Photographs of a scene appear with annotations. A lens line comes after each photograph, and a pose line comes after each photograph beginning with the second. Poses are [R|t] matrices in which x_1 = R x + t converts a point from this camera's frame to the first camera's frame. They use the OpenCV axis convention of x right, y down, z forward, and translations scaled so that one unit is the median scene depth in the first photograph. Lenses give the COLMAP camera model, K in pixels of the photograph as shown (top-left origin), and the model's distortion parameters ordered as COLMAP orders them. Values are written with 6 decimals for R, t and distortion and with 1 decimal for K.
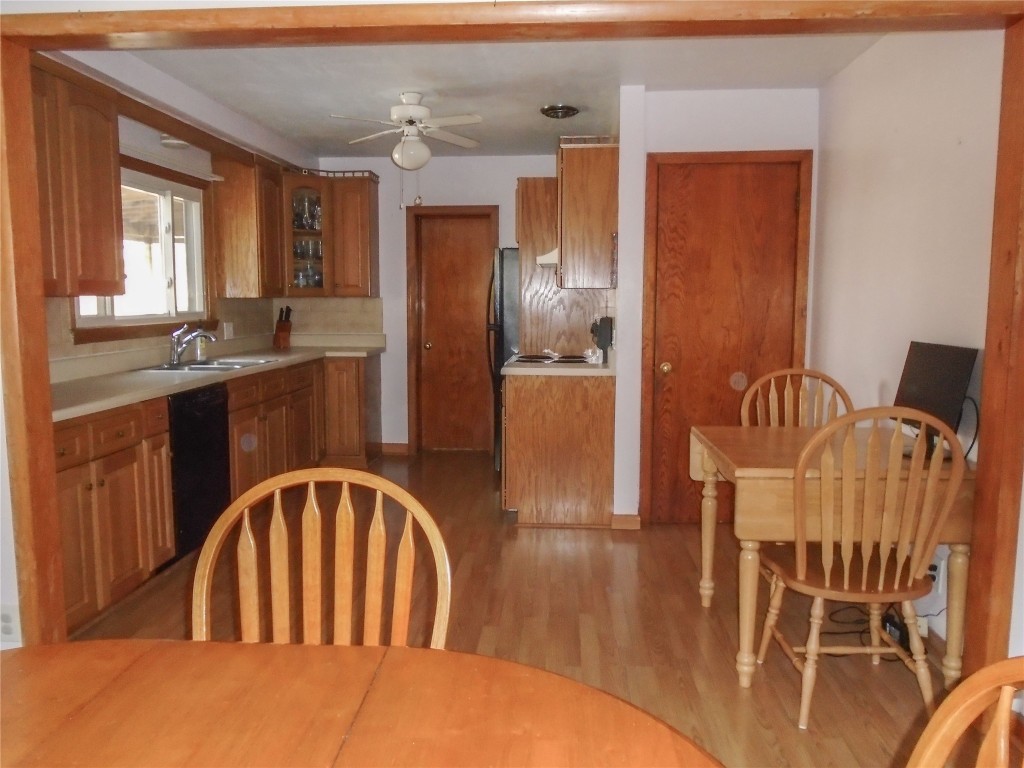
lens RADIAL K [[789.0, 0, 512.0], [0, 789.0, 384.0], [0, 0, 1]] dist [-0.007224, 0.001245]
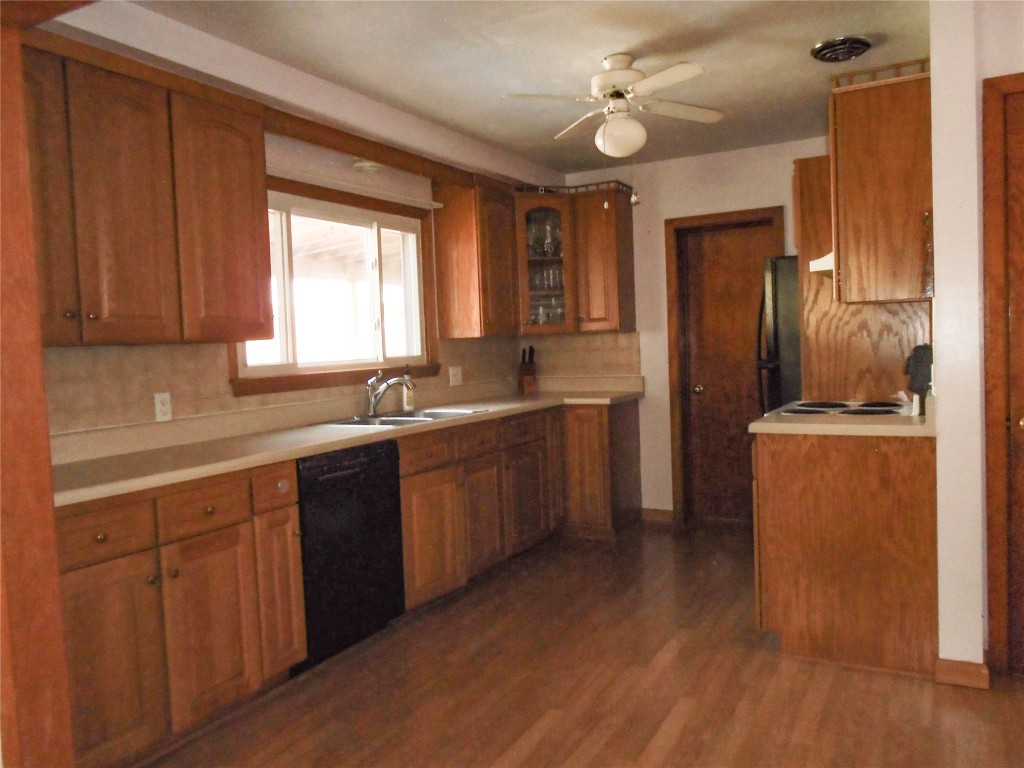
lens RADIAL K [[789.0, 0, 512.0], [0, 789.0, 384.0], [0, 0, 1]] dist [-0.007224, 0.001245]
pose [[0.908767, -0.016103, -0.416993, 0.083692], [-0.004862, 0.998779, -0.049165, -0.019304], [0.417275, 0.046707, 0.907579, 0.277804]]
